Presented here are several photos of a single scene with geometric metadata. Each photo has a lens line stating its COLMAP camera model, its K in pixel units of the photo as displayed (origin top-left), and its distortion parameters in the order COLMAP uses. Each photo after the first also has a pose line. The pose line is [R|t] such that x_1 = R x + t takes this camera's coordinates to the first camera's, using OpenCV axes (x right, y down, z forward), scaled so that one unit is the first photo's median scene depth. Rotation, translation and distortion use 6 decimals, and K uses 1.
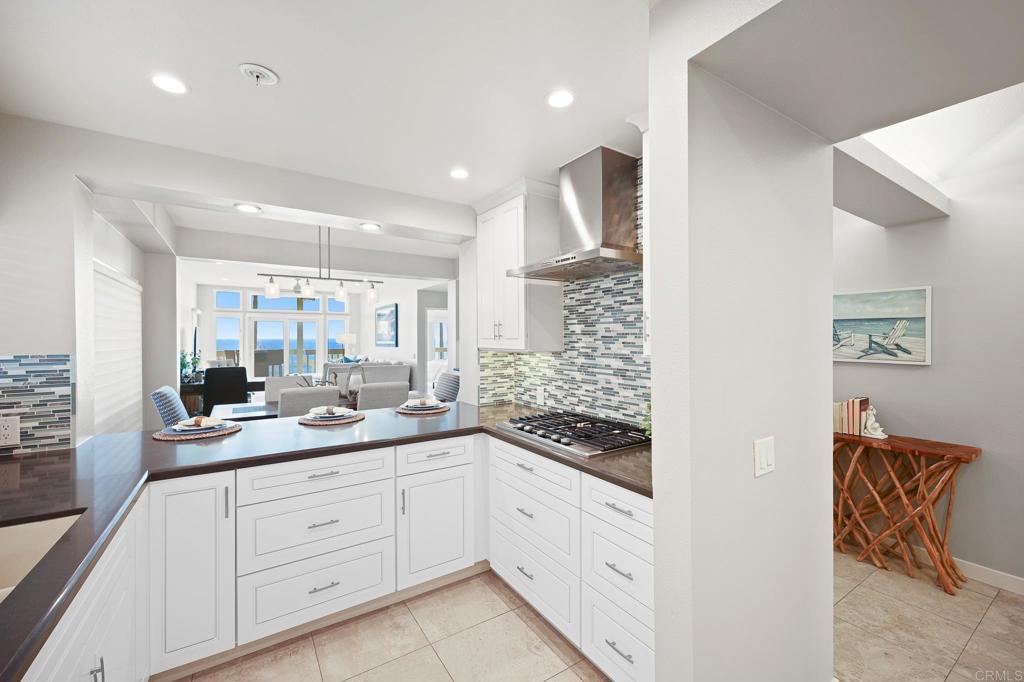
lens RADIAL K [[416.1, 0, 512.0], [0, 416.1, 341.0], [0, 0, 1]] dist [-0.001375, -0.000348]
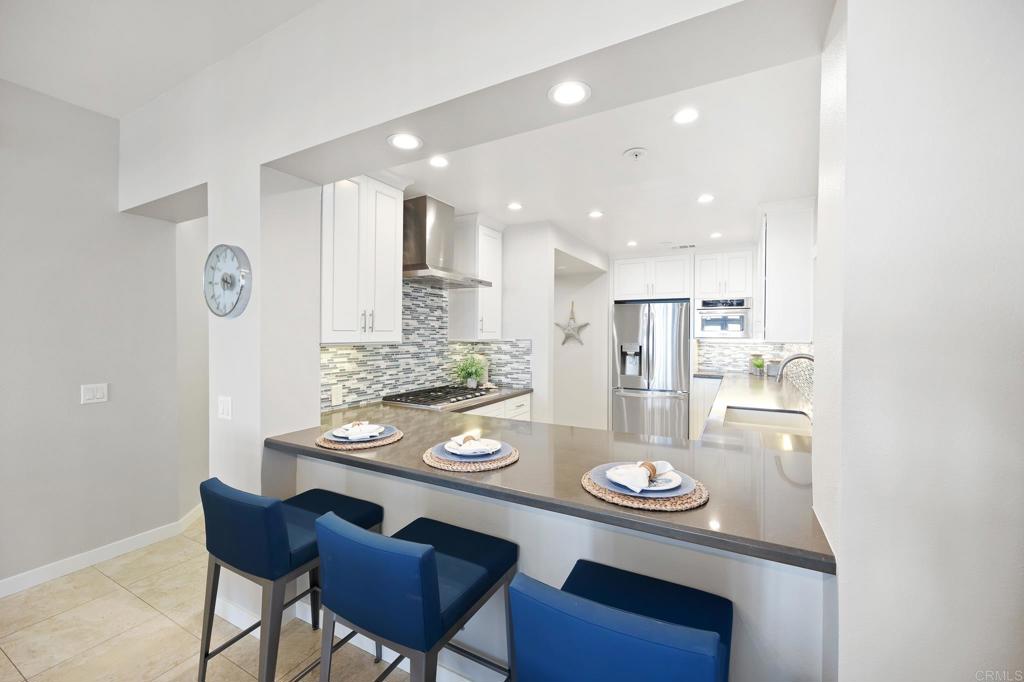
lens RADIAL K [[416.1, 0, 512.0], [0, 416.1, 341.0], [0, 0, 1]] dist [-0.001375, -0.000348]
pose [[-0.478306, -0.019389, 0.877979, -1.048175], [0.002590, 0.999721, 0.023489, -0.004256], [-0.878189, 0.013509, -0.478123, 1.292137]]
